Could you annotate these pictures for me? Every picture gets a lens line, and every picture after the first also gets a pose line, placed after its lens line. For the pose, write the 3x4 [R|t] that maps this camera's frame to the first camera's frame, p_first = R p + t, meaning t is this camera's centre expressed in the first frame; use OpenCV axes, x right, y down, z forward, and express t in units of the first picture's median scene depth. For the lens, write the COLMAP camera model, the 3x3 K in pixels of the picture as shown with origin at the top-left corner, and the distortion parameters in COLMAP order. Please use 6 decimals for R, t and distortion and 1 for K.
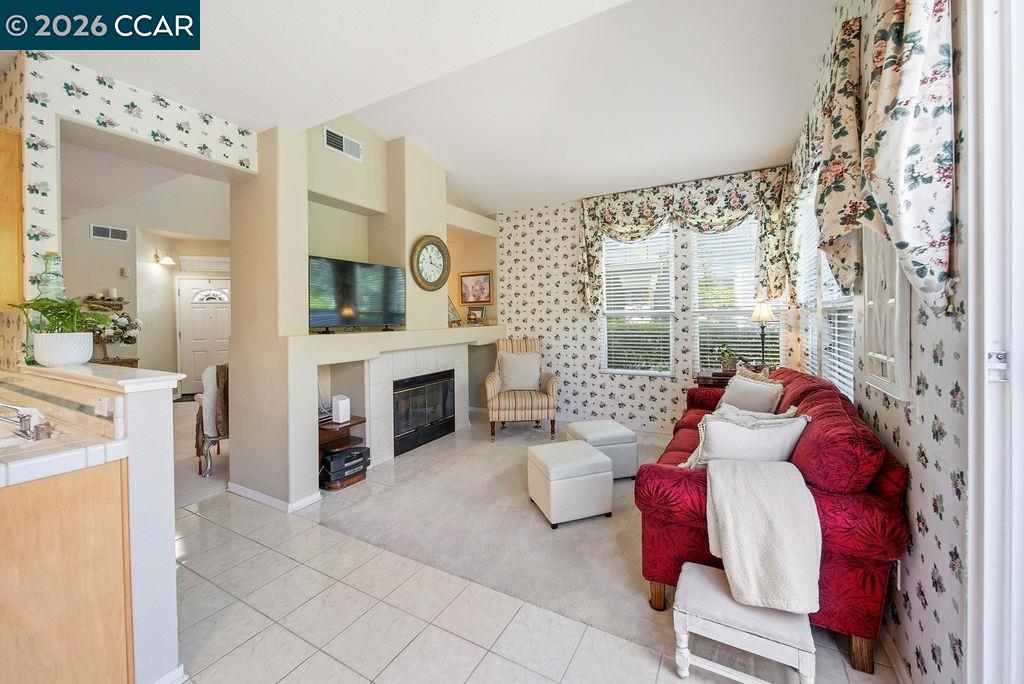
lens RADIAL K [[390.9, 0, 533.7], [0, 390.9, 318.1], [0, 0, 1]] dist [-0.000442, -0.002164]
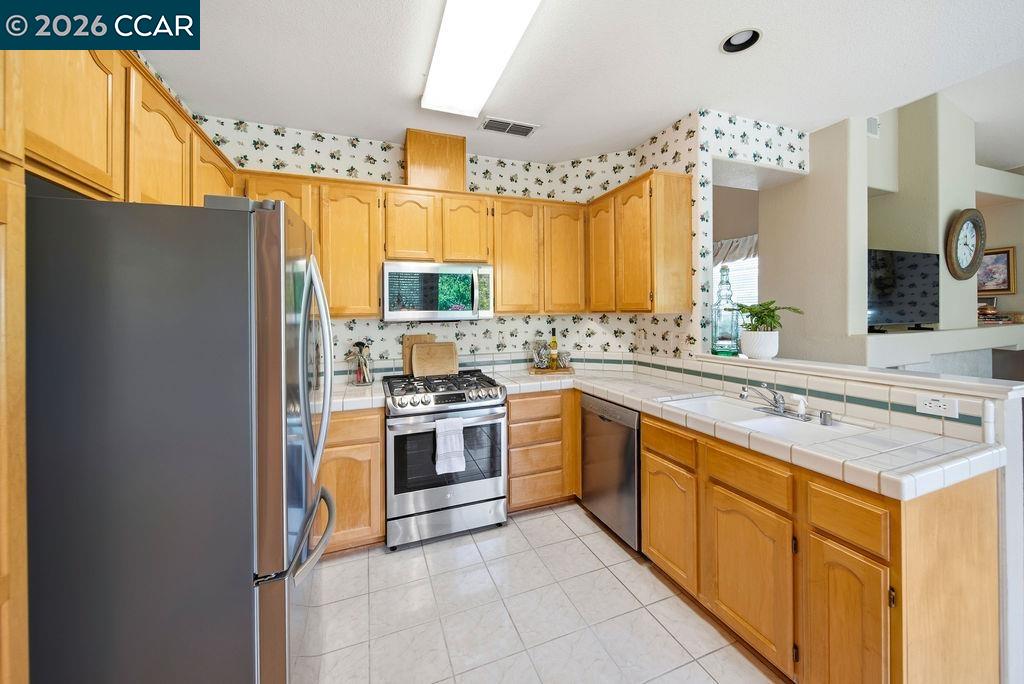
lens RADIAL K [[380.0, 0, 517.0], [0, 380.0, 314.2], [0, 0, 1]] dist [-0.000123, -0.000197]
pose [[0.756875, -0.000246, -0.653559, -0.441826], [0.008460, 0.999920, 0.009421, -0.014199], [0.653504, -0.012659, 0.756817, -0.171153]]
